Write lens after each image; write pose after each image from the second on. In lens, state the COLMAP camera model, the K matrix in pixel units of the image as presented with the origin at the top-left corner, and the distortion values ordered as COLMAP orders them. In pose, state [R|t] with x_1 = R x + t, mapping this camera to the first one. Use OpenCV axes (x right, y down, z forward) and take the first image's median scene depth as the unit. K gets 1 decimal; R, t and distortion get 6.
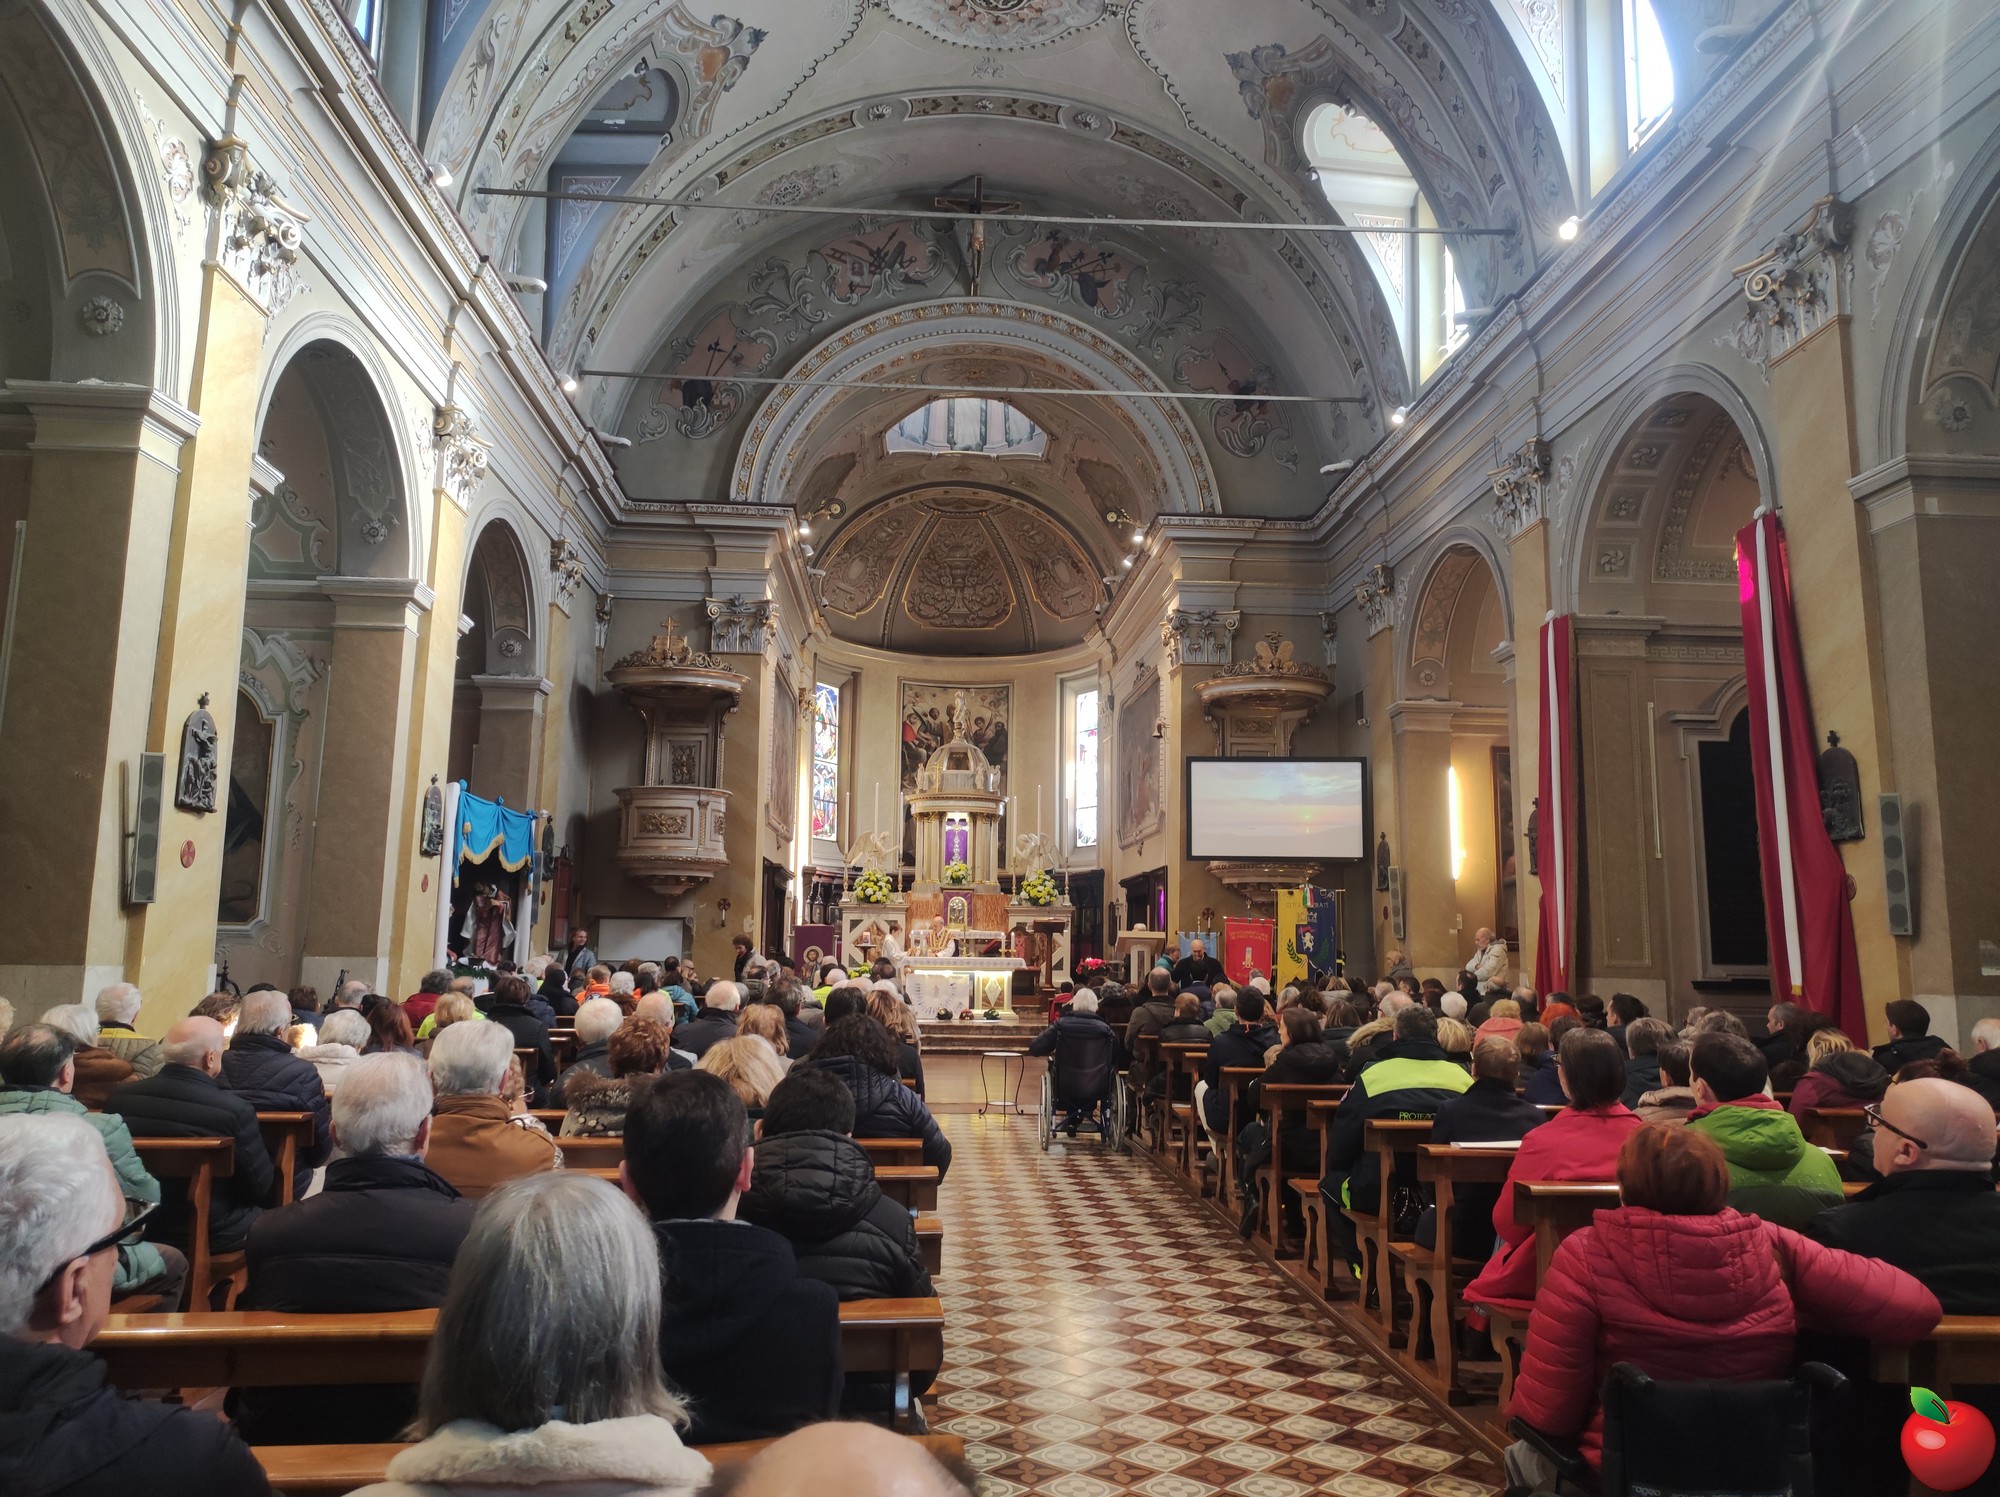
lens RADIAL K [[1439.1, 0, 1004.7], [0, 1439.1, 734.8], [0, 0, 1]] dist [0.064087, -0.042686]
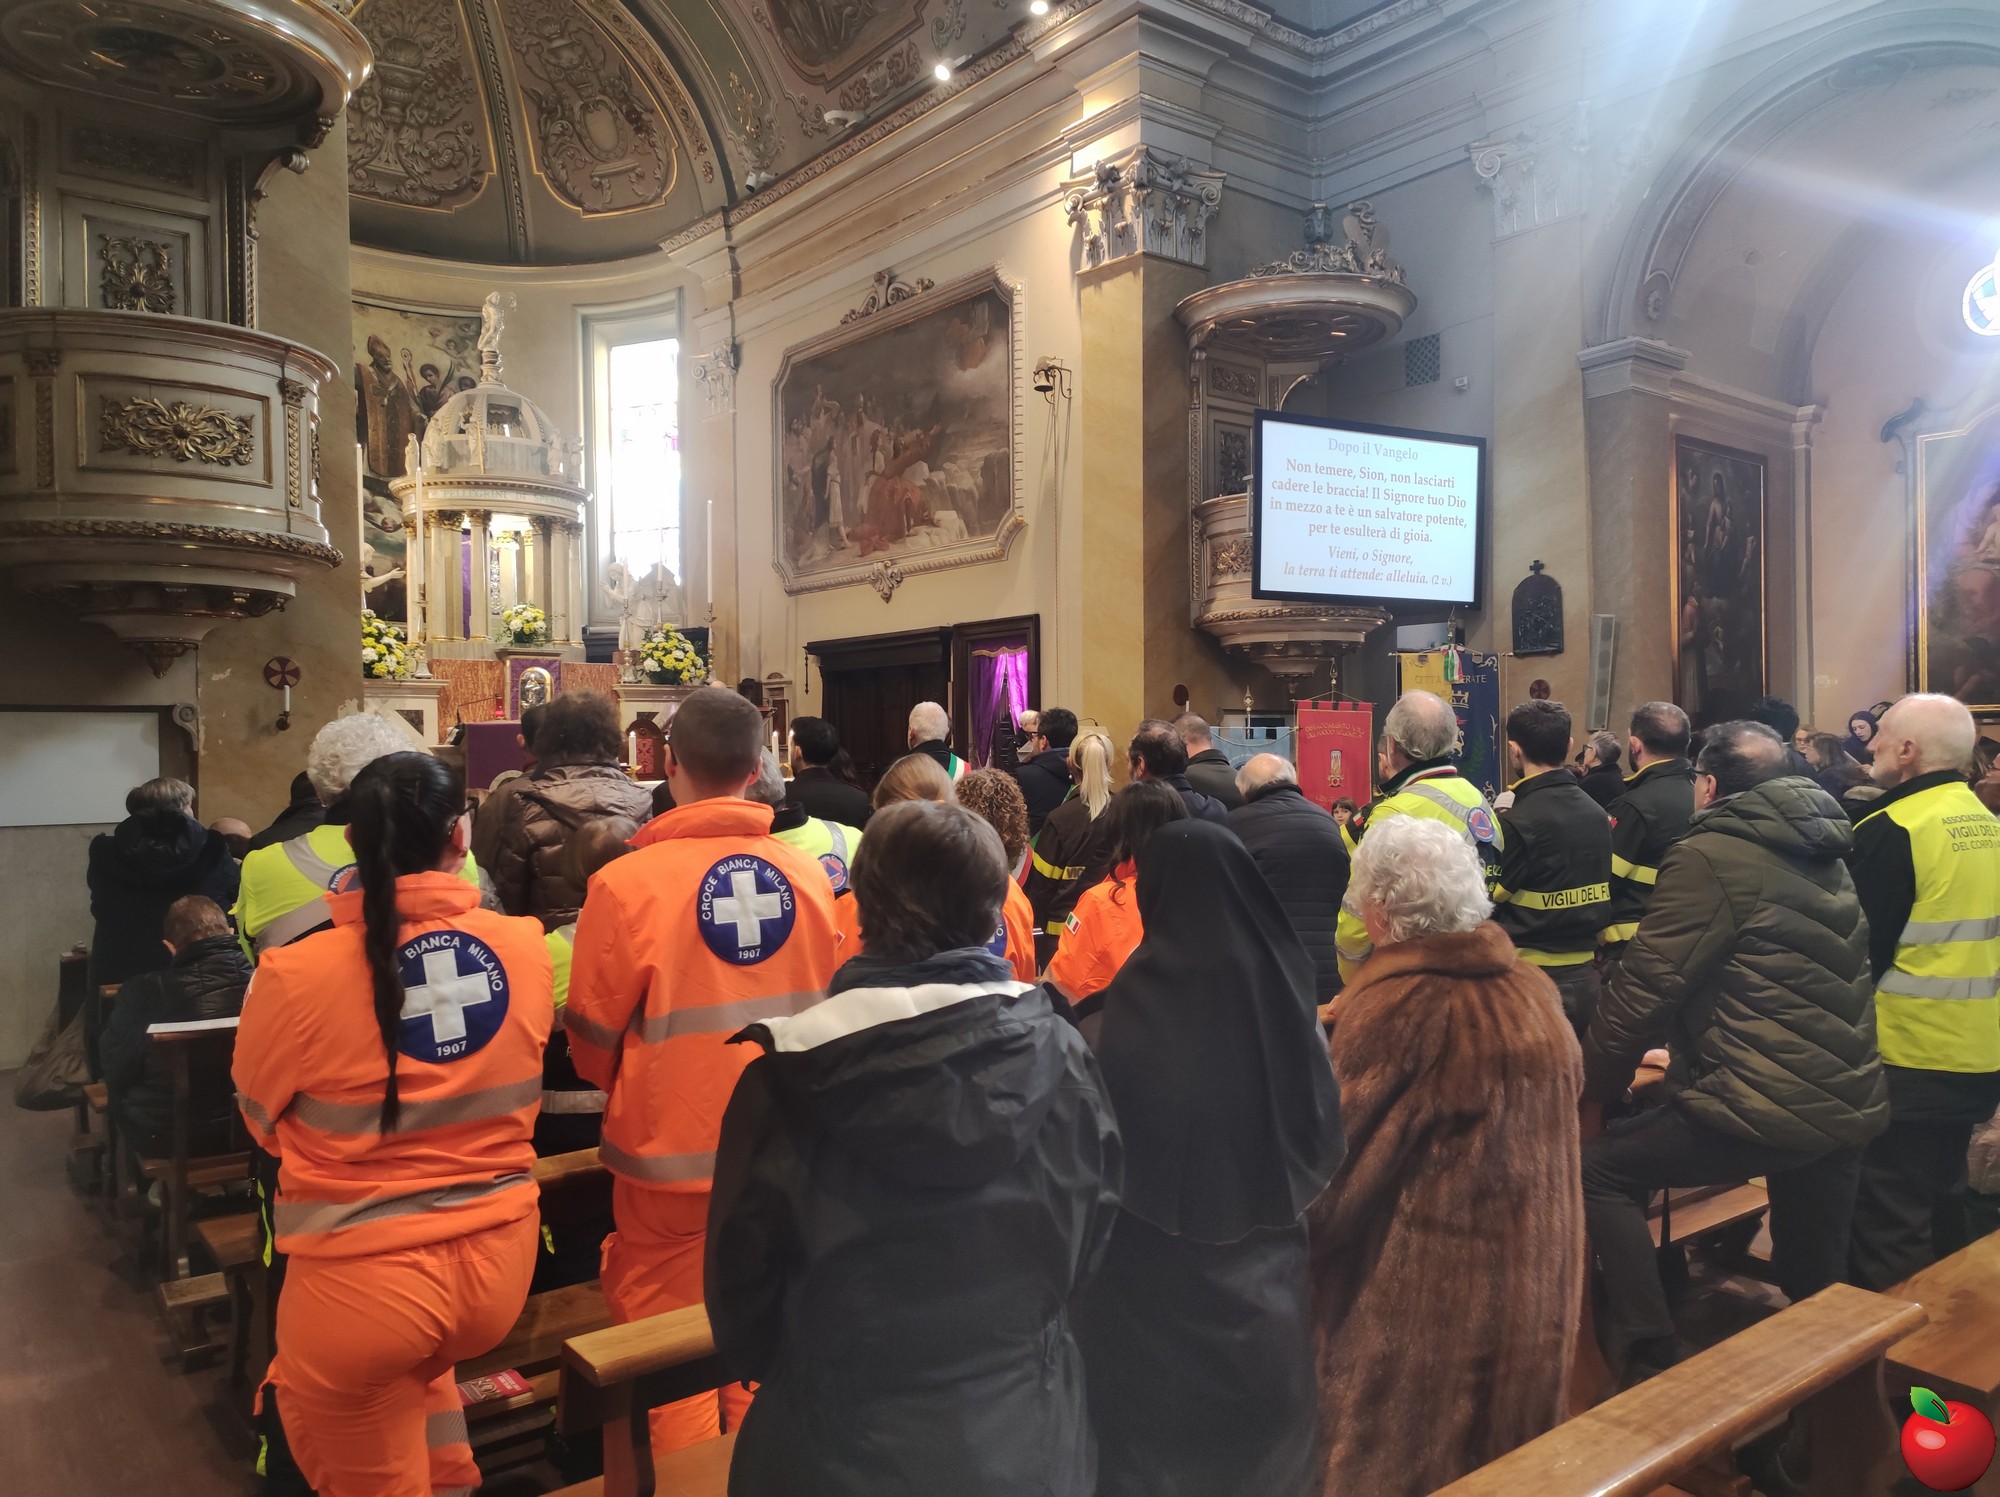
lens RADIAL K [[1477.3, 0, 1010.8], [0, 1477.3, 743.4], [0, 0, 1]] dist [0.016020, 0.003109]
pose [[0.824587, -0.019416, 0.565402, -0.249442], [-0.066357, 0.989193, 0.130743, 0.068307], [-0.561830, -0.145327, 0.814387, 0.537546]]
